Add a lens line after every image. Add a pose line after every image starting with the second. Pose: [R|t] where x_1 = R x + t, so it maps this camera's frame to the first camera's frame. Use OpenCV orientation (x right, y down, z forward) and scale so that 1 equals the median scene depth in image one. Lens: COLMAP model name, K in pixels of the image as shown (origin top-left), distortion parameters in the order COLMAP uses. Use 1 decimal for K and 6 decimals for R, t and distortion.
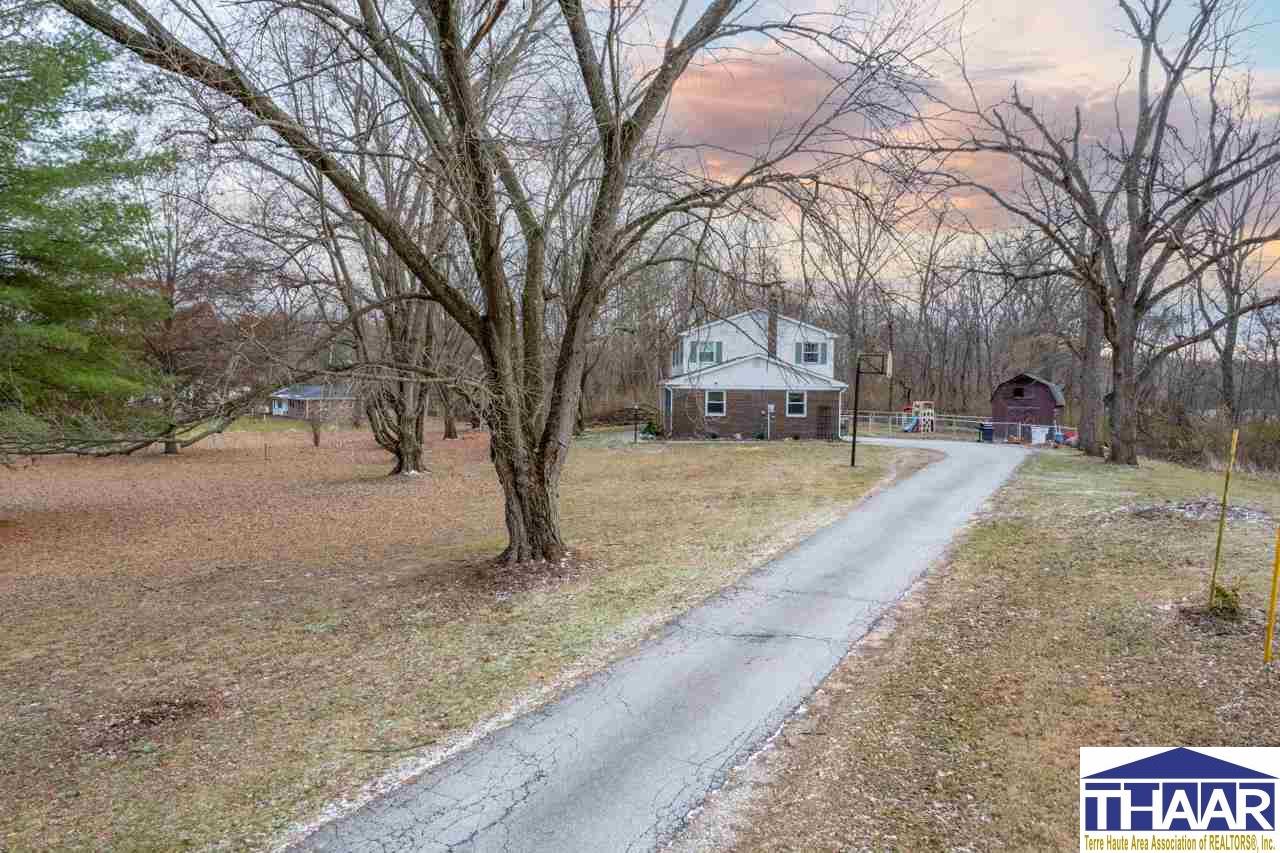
lens RADIAL K [[839.1, 0, 641.2], [0, 839.1, 424.8], [0, 0, 1]] dist [-0.003046, 0.000374]
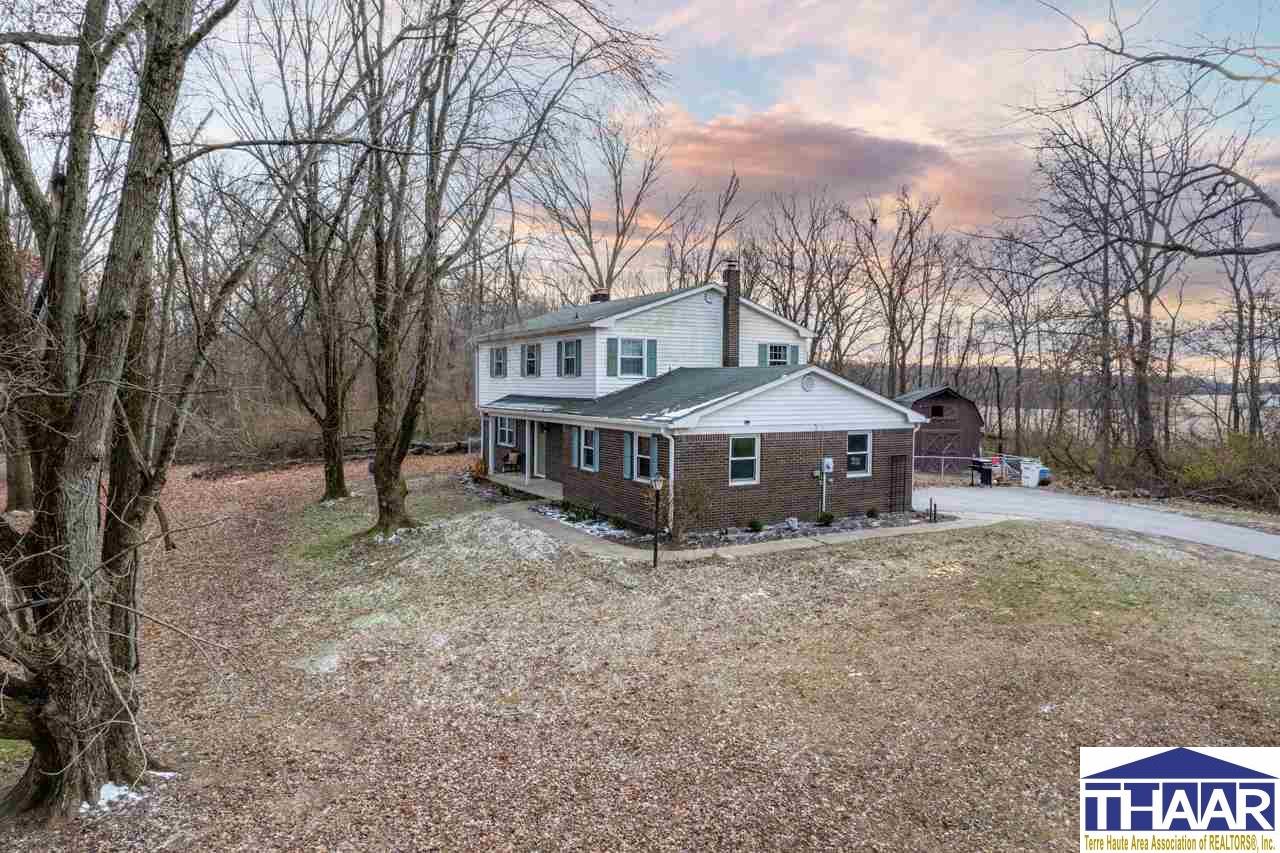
lens RADIAL K [[839.1, 0, 639.5], [0, 839.1, 423.1], [0, 0, 1]] dist [-0.003046, 0.000374]
pose [[0.749566, -0.037574, 0.660862, -0.305731], [0.024174, 0.999275, 0.029396, -0.066048], [-0.661488, -0.006059, 0.749932, 0.650954]]
